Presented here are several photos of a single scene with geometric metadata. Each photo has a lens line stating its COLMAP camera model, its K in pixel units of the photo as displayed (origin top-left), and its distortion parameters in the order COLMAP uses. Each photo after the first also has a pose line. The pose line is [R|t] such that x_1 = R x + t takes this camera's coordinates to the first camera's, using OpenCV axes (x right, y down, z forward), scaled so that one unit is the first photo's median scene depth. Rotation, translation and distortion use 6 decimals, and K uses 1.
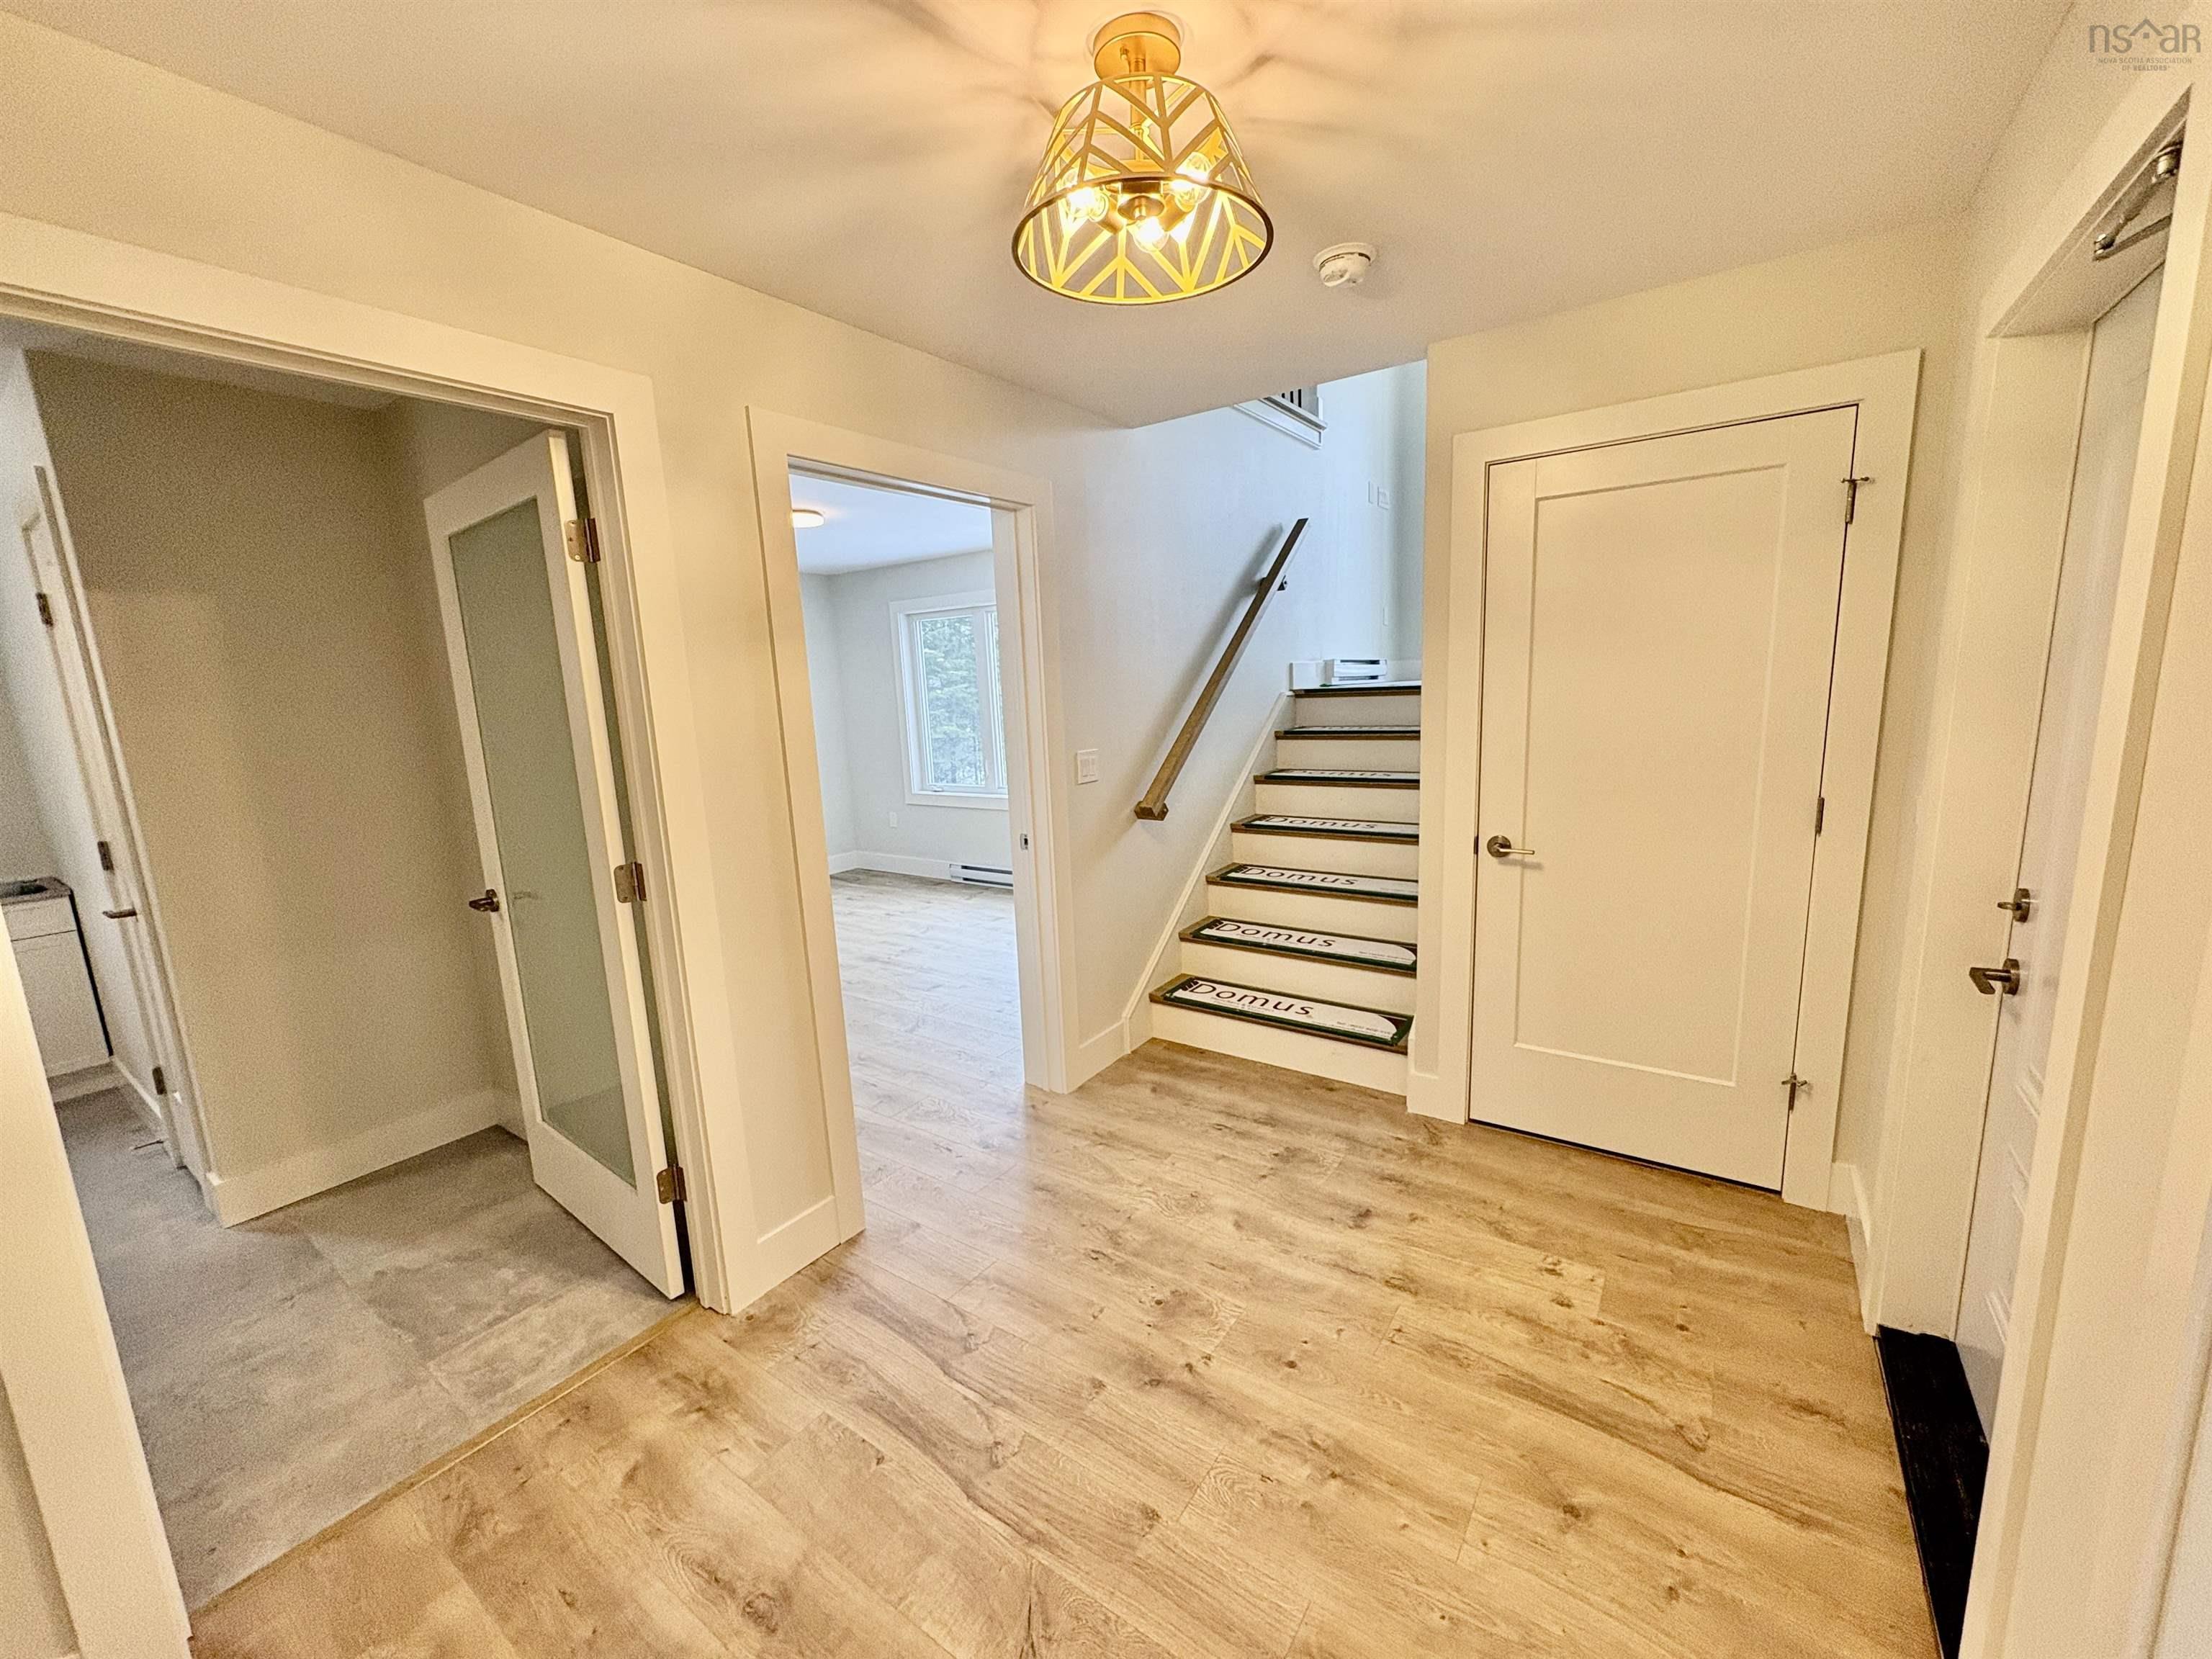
lens RADIAL K [[879.9, 0, 1107.8], [0, 879.9, 831.5], [0, 0, 1]] dist [-0.000538, 0.000346]
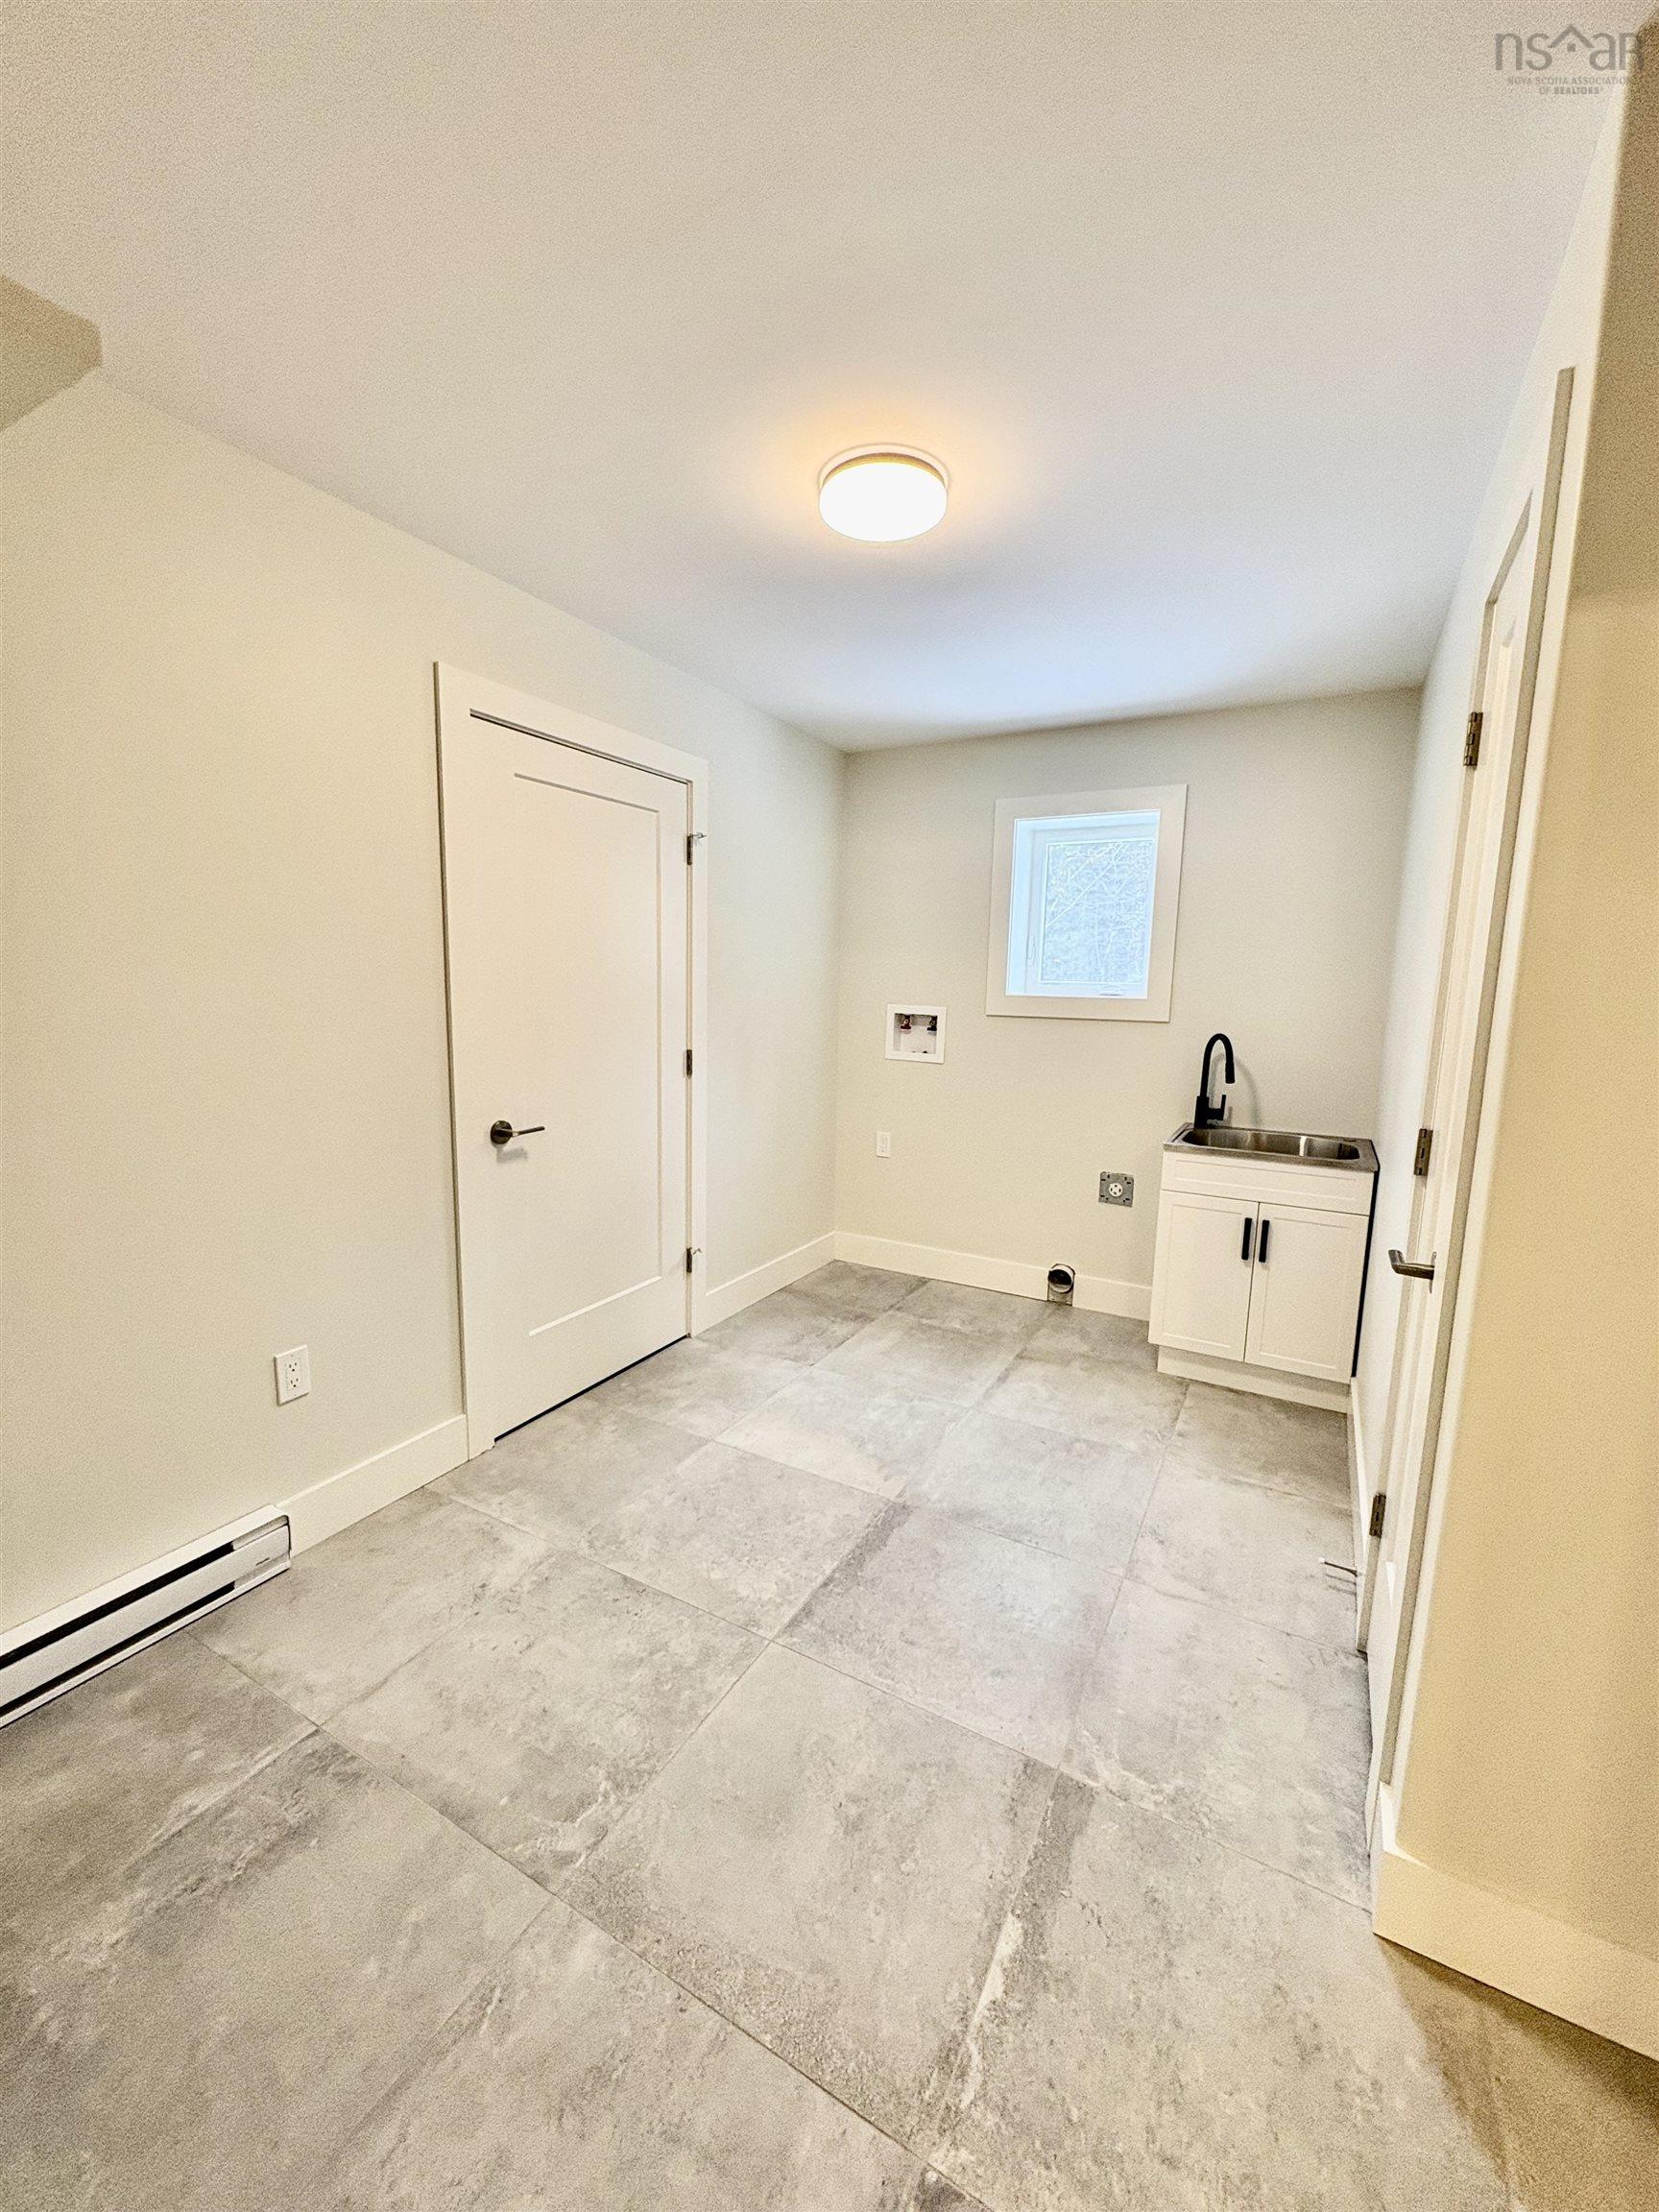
lens RADIAL K [[879.9, 0, 829.5], [0, 879.9, 1106.0], [0, 0, 1]] dist [-0.000538, 0.000346]
pose [[0.101016, 0.189756, -0.976621, -0.610767], [-0.197319, 0.965963, 0.167276, -0.023767], [0.975121, 0.175808, 0.135020, 0.527415]]
